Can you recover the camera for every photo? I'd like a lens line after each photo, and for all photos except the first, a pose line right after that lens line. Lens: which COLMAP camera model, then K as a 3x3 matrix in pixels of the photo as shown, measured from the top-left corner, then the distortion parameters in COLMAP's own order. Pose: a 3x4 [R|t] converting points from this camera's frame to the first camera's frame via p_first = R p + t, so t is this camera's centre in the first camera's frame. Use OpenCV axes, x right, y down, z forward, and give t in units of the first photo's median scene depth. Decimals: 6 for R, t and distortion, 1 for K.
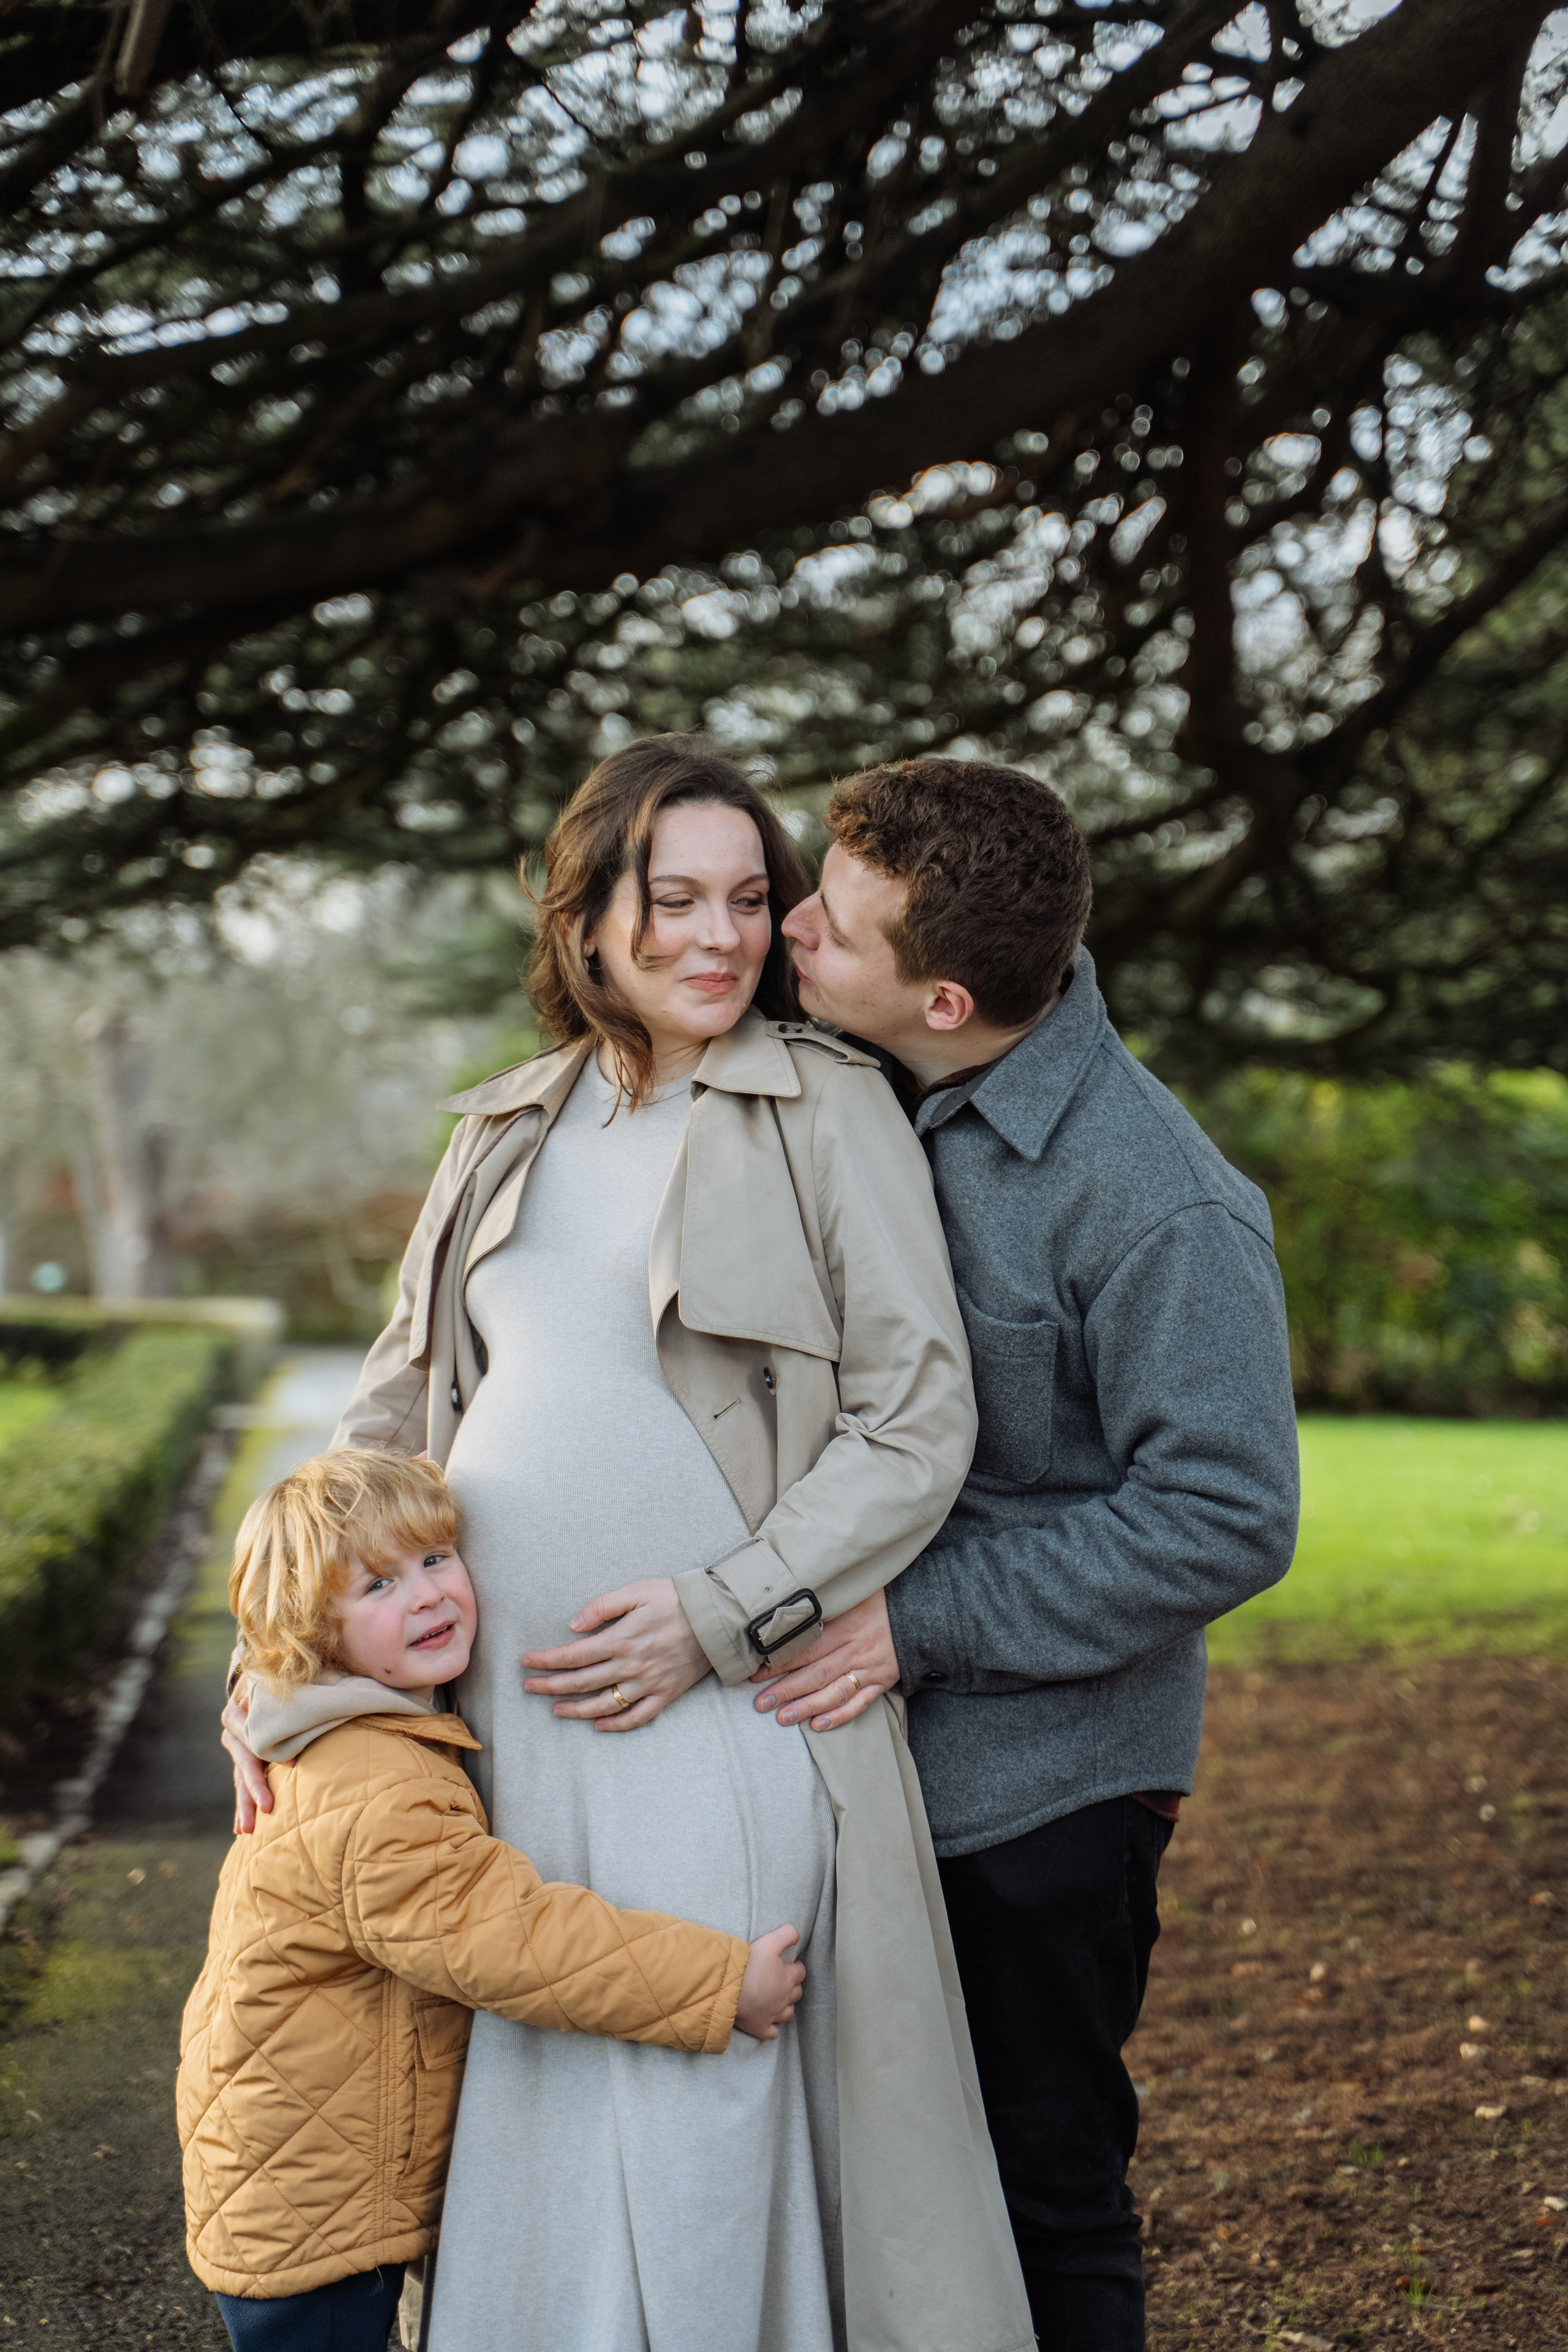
lens RADIAL K [[4907.9, 0, 784.0], [0, 4907.9, 1176.0], [0, 0, 1]] dist [0.190544, 0.344375]
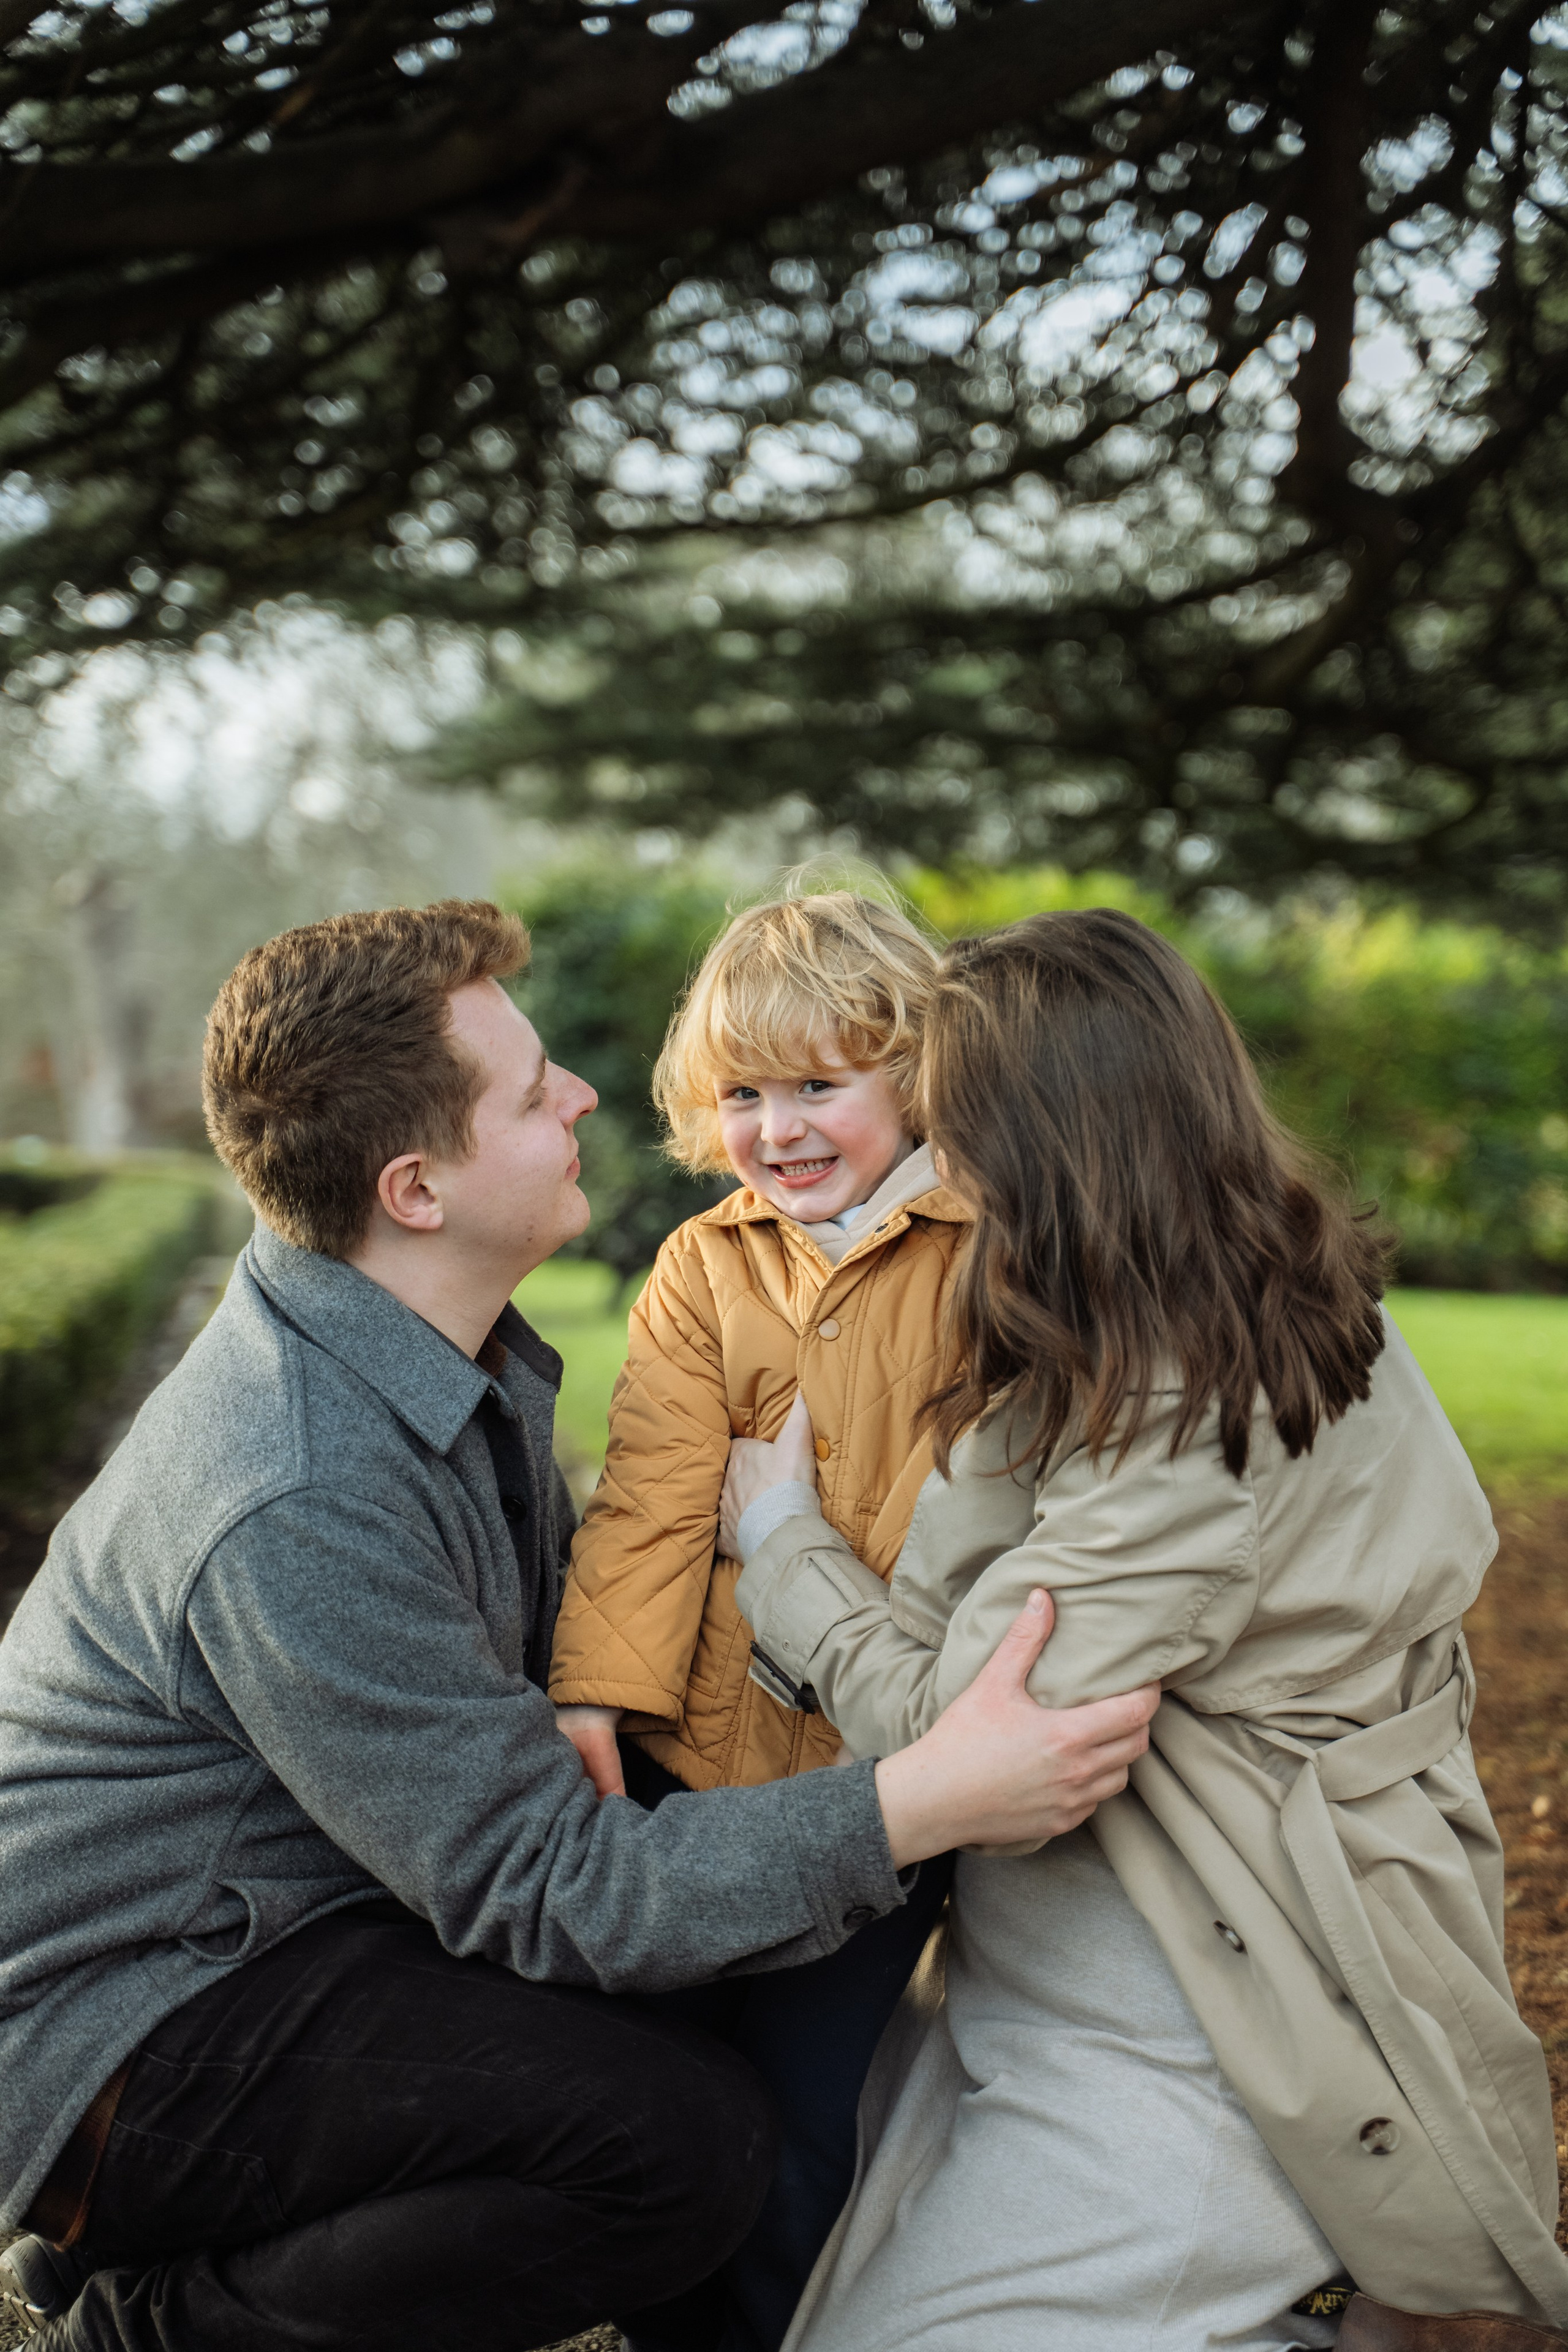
lens RADIAL K [[4907.9, 0, 784.0], [0, 4907.9, 1176.0], [0, 0, 1]] dist [0.190544, 0.344375]
pose [[0.999851, 0.016693, 0.004343, -0.012500], [-0.016779, 0.999647, 0.020605, 0.023703], [-0.003998, -0.020675, 0.999778, 0.104470]]
